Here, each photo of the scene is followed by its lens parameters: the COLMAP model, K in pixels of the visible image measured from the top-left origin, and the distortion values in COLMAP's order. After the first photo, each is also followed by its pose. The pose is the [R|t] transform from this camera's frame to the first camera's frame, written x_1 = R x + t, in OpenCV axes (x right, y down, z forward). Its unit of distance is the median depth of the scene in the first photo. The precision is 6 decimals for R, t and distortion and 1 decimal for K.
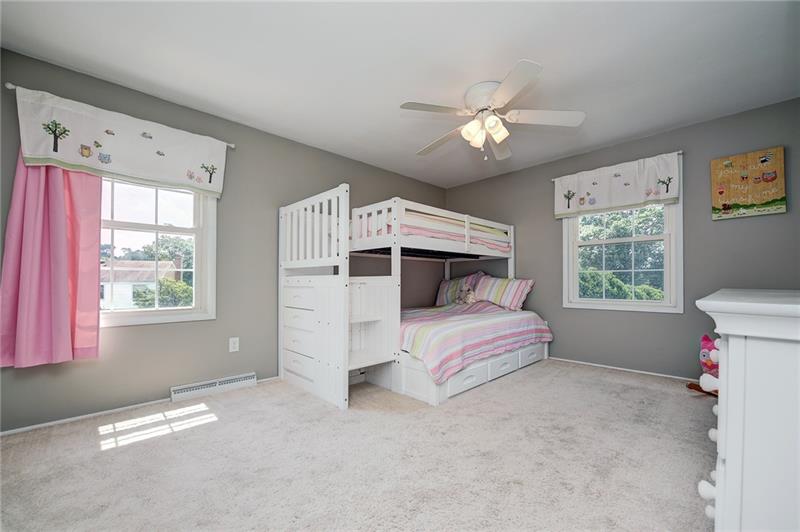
lens RADIAL K [[331.6, 0, 410.4], [0, 331.6, 280.1], [0, 0, 1]] dist [-0.020562, 0.001950]
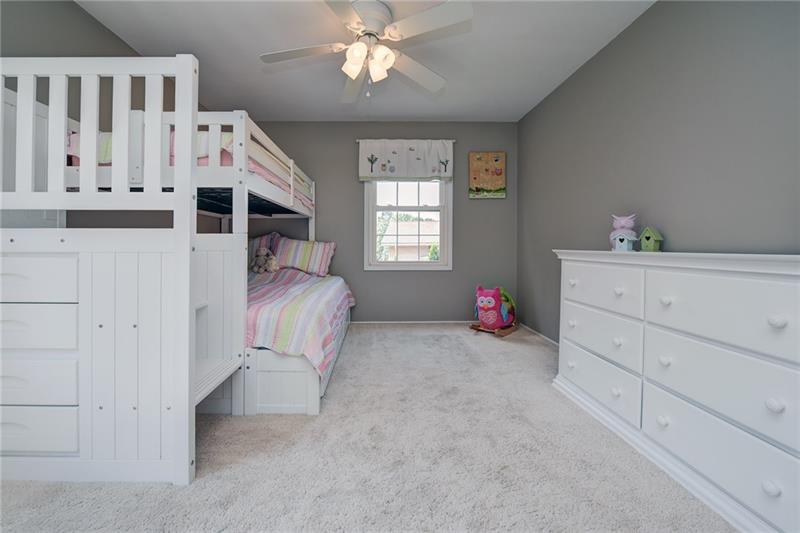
lens RADIAL K [[335.6, 0, 397.1], [0, 335.6, 246.3], [0, 0, 1]] dist [0.000314, -0.000513]
pose [[0.688960, 0.001599, 0.724797, -0.249637], [-0.007318, 0.999962, 0.004750, 0.005084], [-0.724762, -0.008577, 0.688946, 0.270202]]
